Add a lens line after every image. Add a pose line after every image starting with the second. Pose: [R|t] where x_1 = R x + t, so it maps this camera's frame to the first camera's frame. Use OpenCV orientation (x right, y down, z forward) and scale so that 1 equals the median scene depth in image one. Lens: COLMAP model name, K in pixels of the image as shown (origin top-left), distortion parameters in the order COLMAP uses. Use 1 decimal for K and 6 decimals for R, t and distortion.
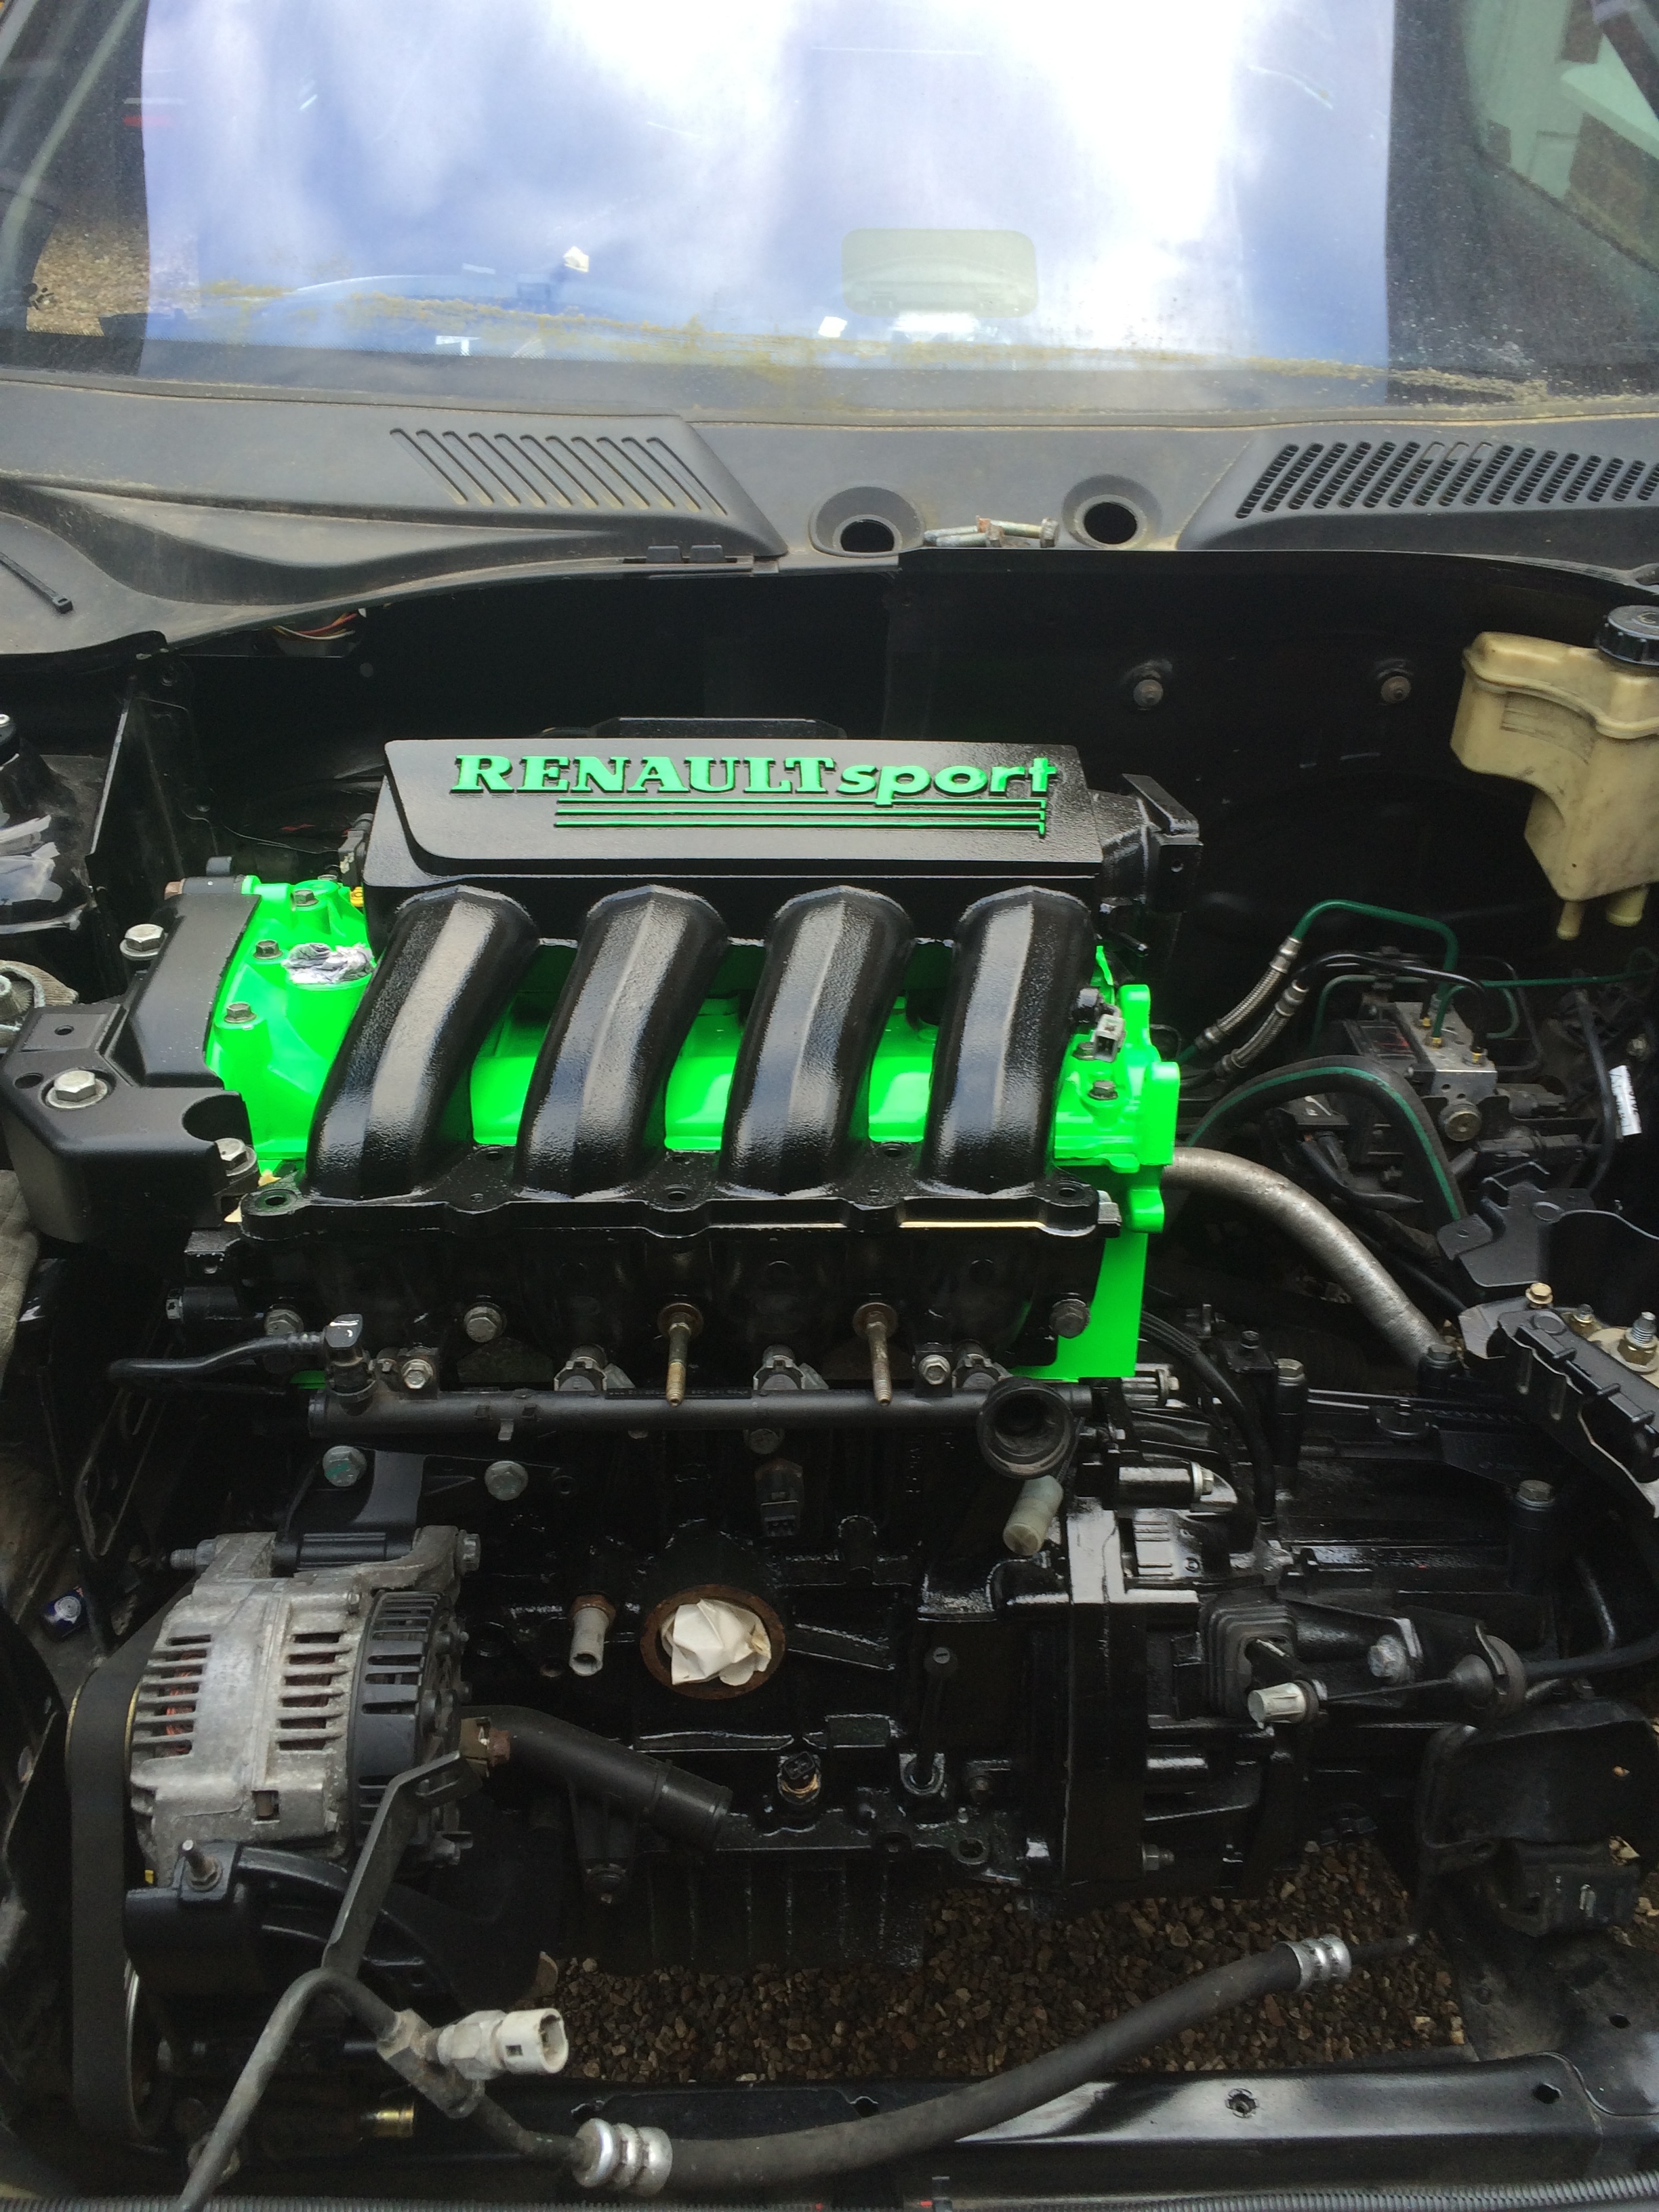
lens RADIAL K [[1949.5, 0, 829.5], [0, 1949.5, 1106.0], [0, 0, 1]] dist [0.074840, -0.107076]
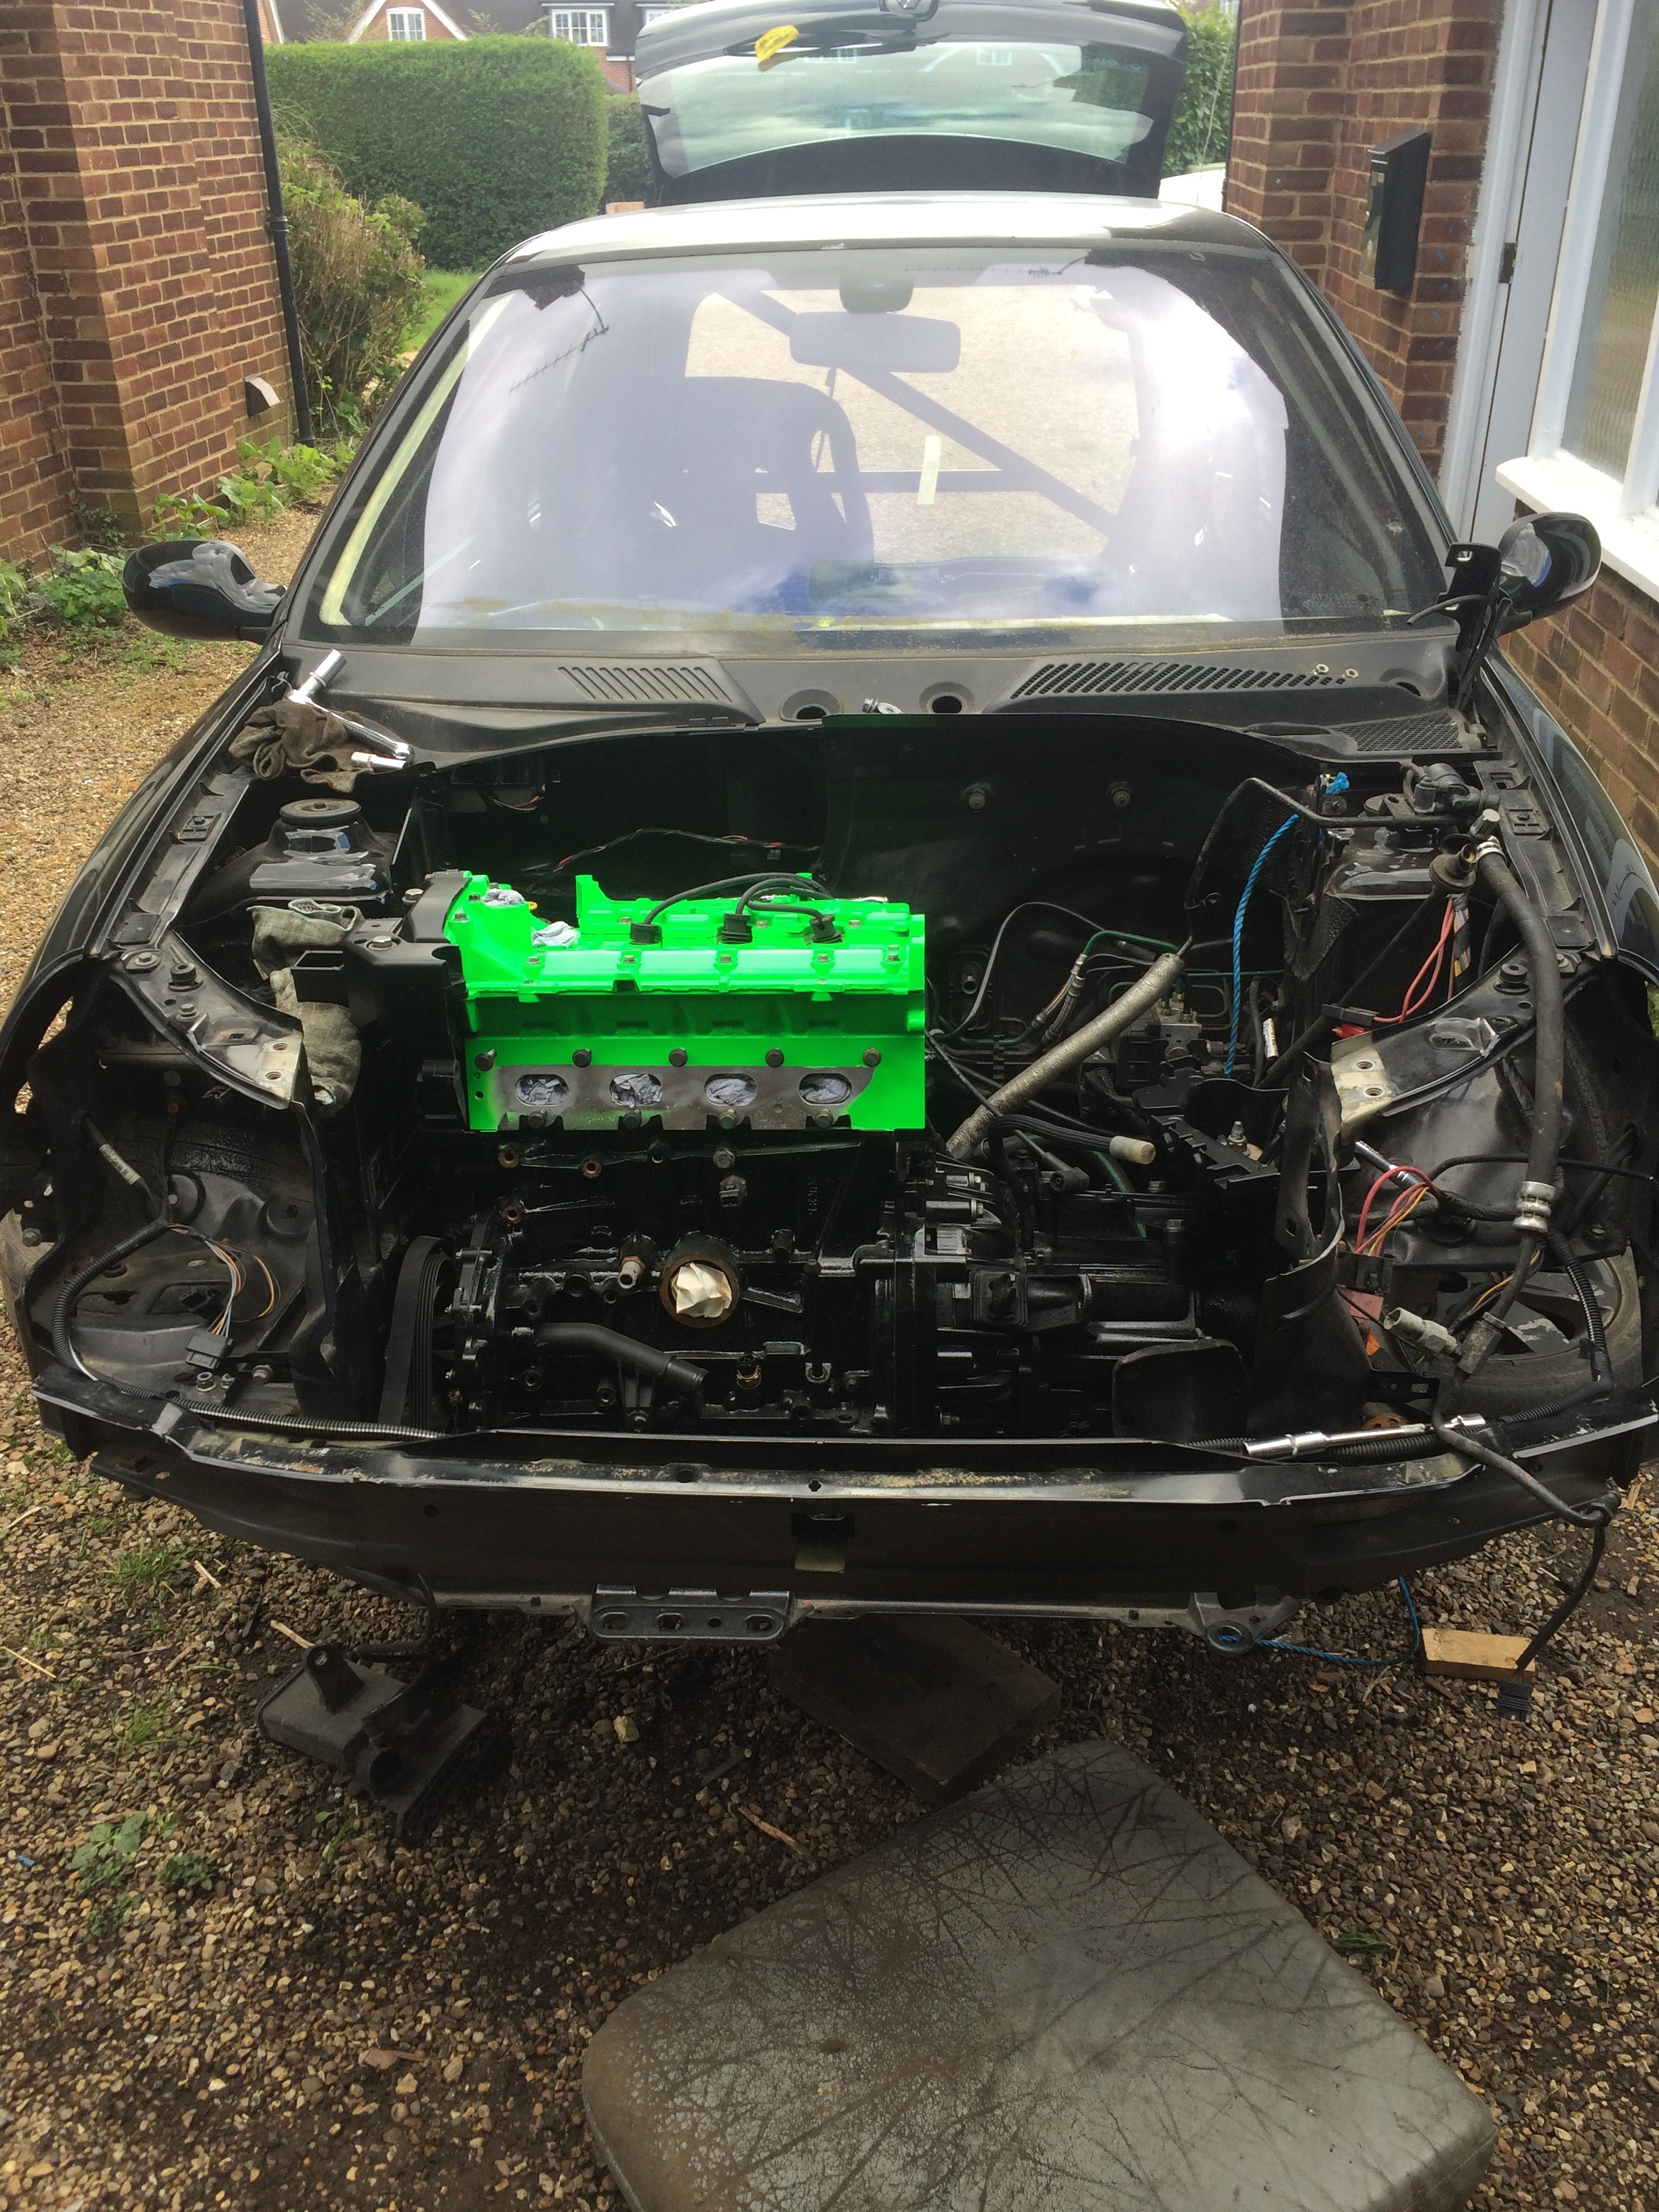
lens RADIAL K [[1949.5, 0, 829.5], [0, 1949.5, 1106.0], [0, 0, 1]] dist [0.074840, -0.107076]
pose [[0.993946, -0.001753, -0.109853, 0.244202], [-0.018639, 0.982689, -0.184324, 0.416390], [0.108275, 0.185255, 0.976707, -0.731337]]
